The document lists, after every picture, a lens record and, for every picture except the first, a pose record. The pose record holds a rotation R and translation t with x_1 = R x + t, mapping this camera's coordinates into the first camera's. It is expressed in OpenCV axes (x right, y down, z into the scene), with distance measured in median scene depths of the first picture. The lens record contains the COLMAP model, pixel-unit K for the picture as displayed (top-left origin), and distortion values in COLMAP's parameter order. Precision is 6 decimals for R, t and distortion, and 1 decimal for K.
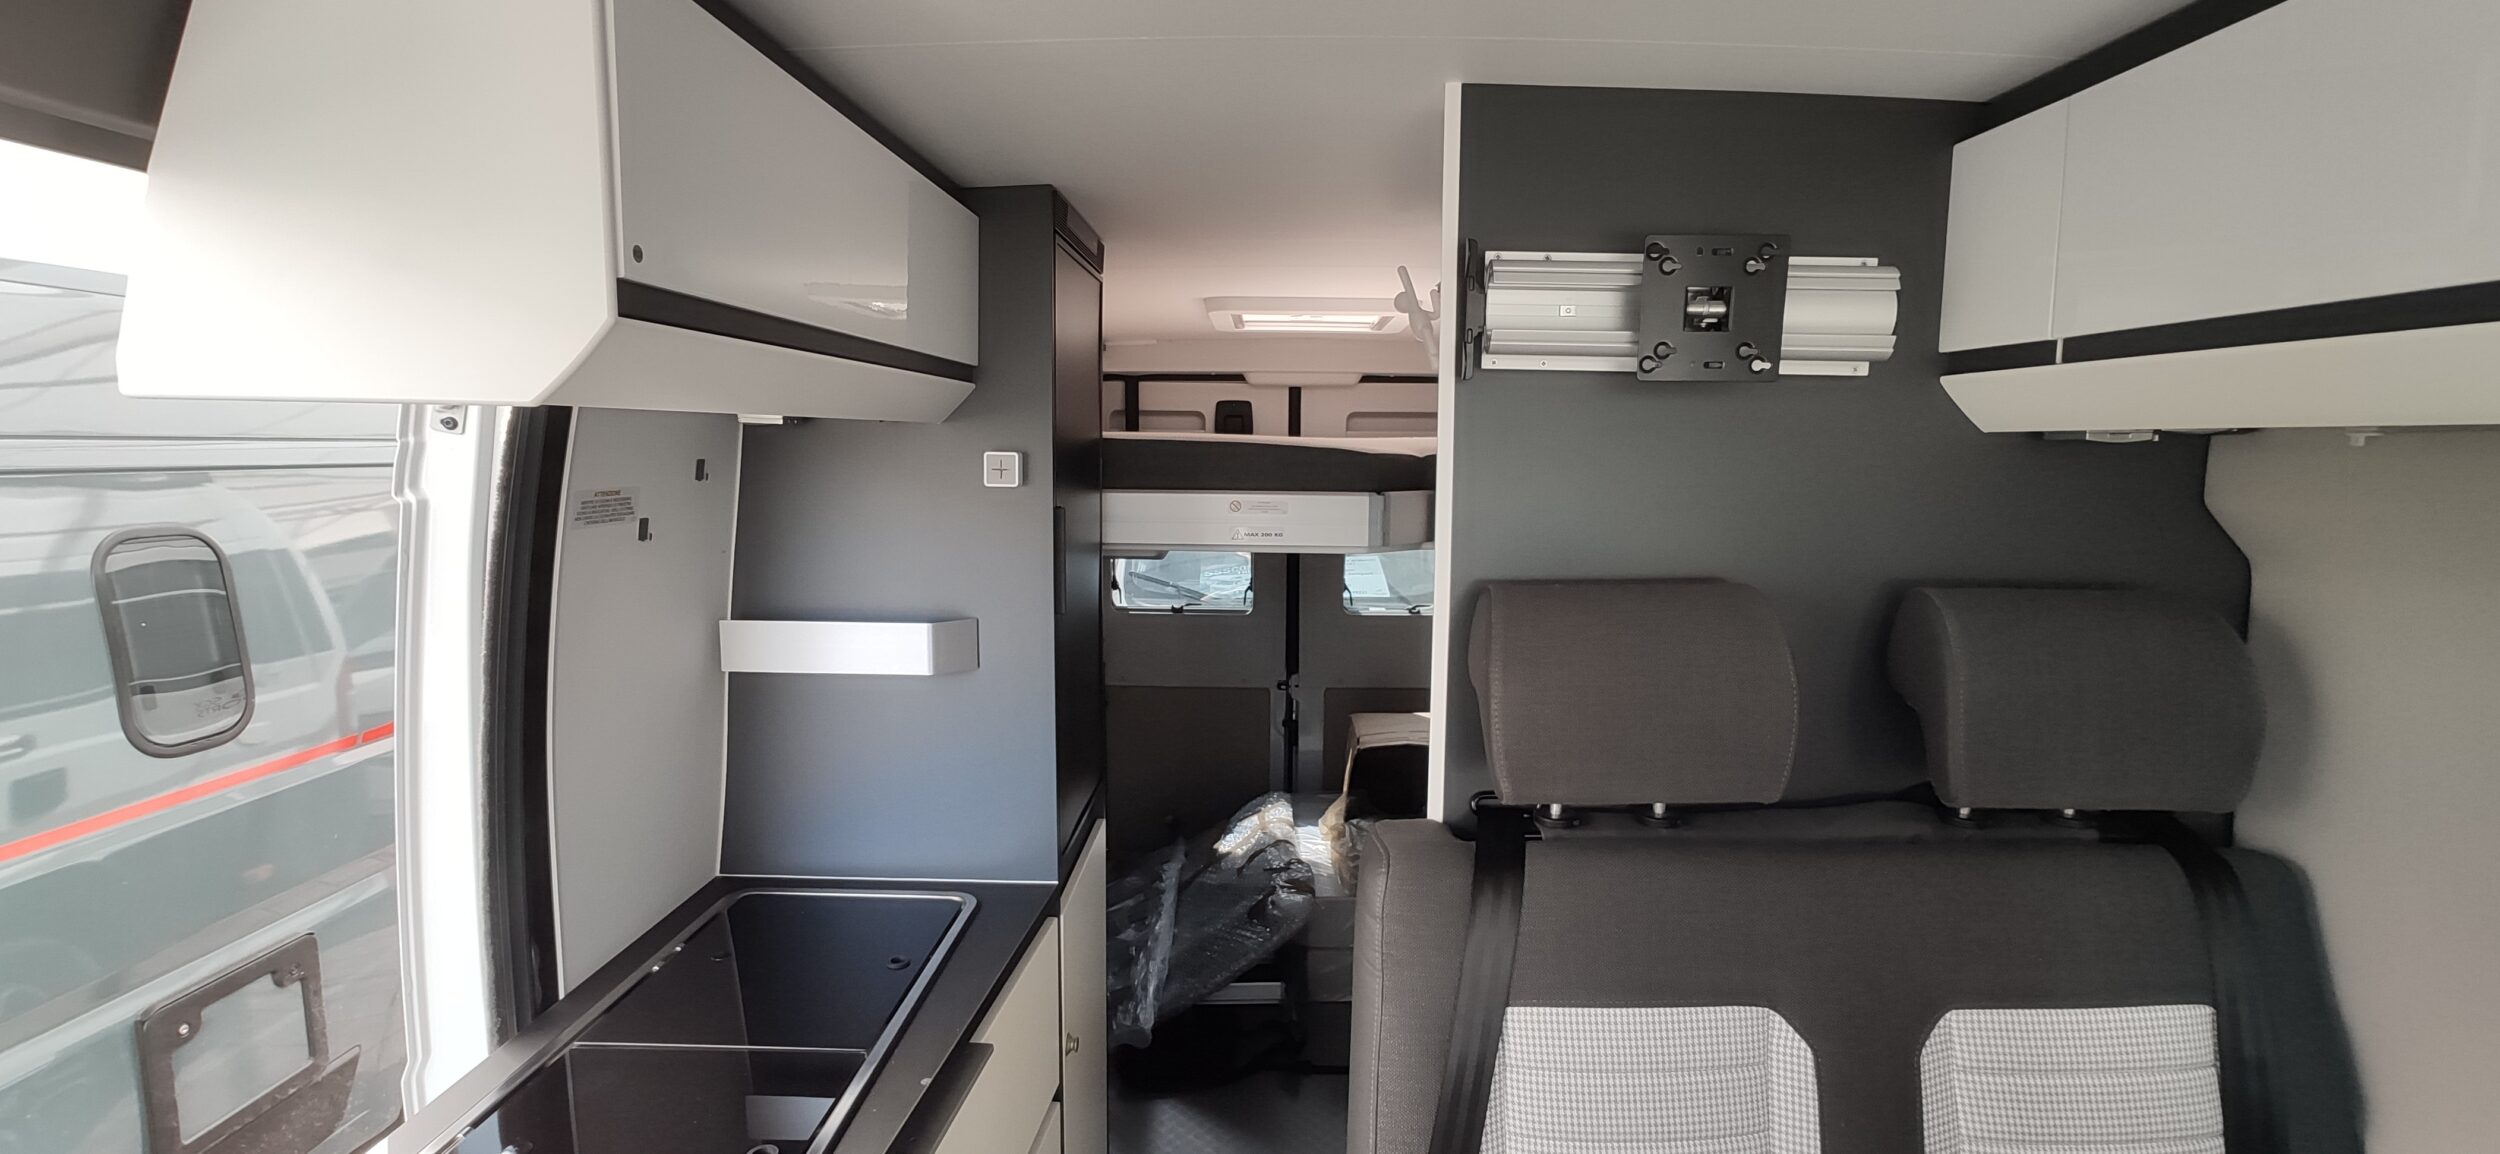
lens RADIAL K [[1096.3, 0, 1250.0], [0, 1096.3, 577.0], [0, 0, 1]] dist [-0.023011, 0.008719]
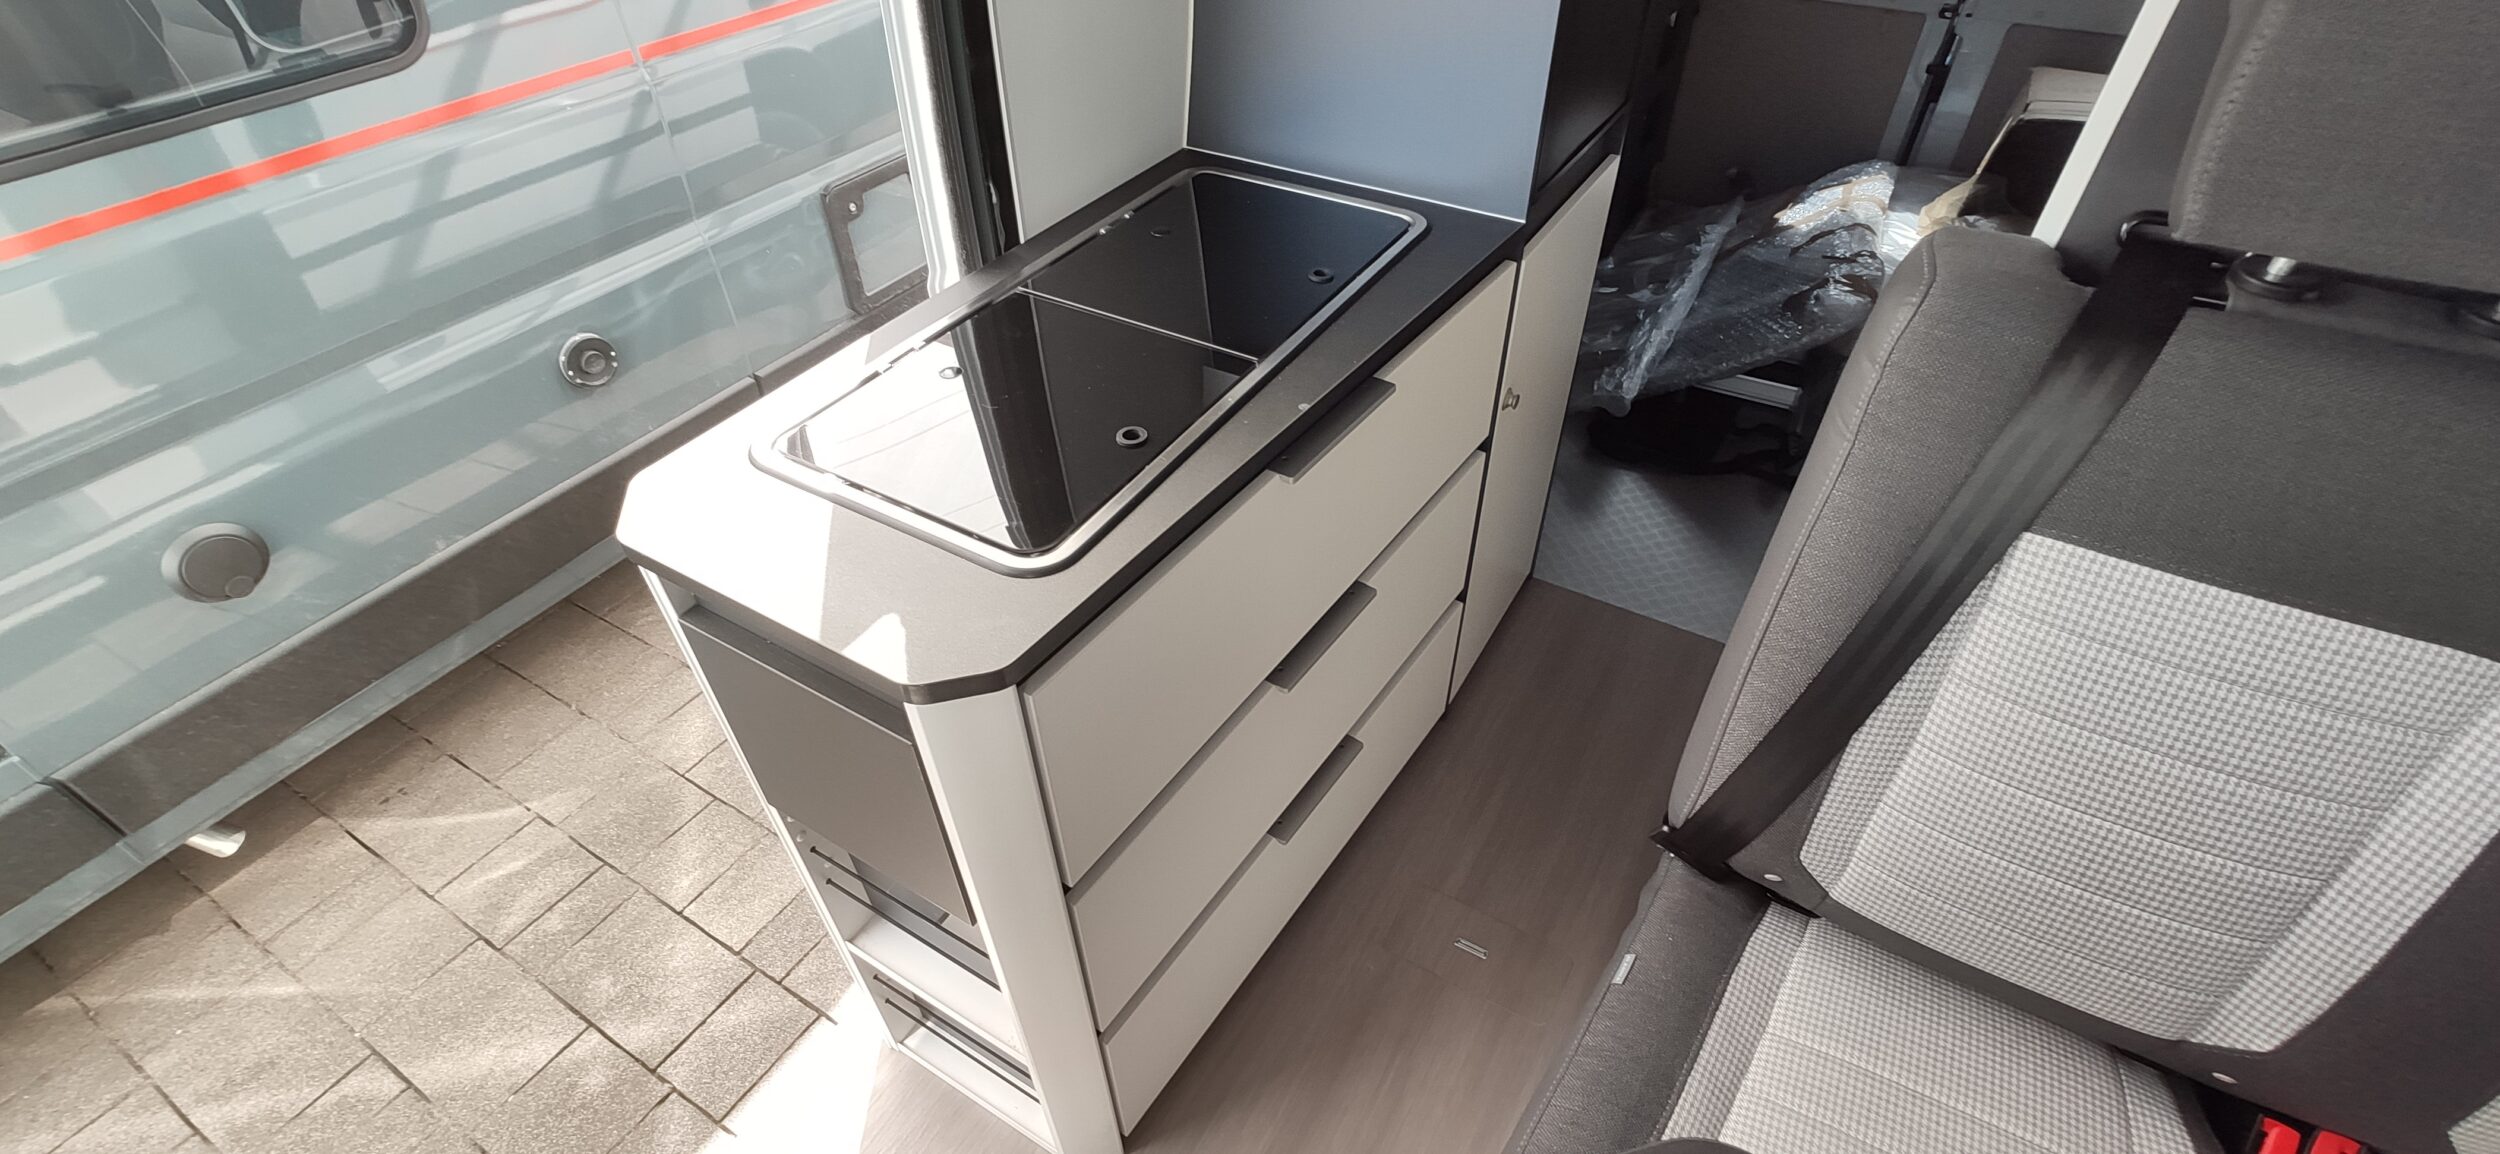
lens RADIAL K [[1096.3, 0, 1250.0], [0, 1096.3, 577.0], [0, 0, 1]] dist [-0.023011, 0.008719]
pose [[0.867160, 0.318538, -0.382841, 0.035618], [-0.045732, 0.816392, 0.575684, 0.018999], [0.495926, -0.481702, 0.722510, 0.106646]]
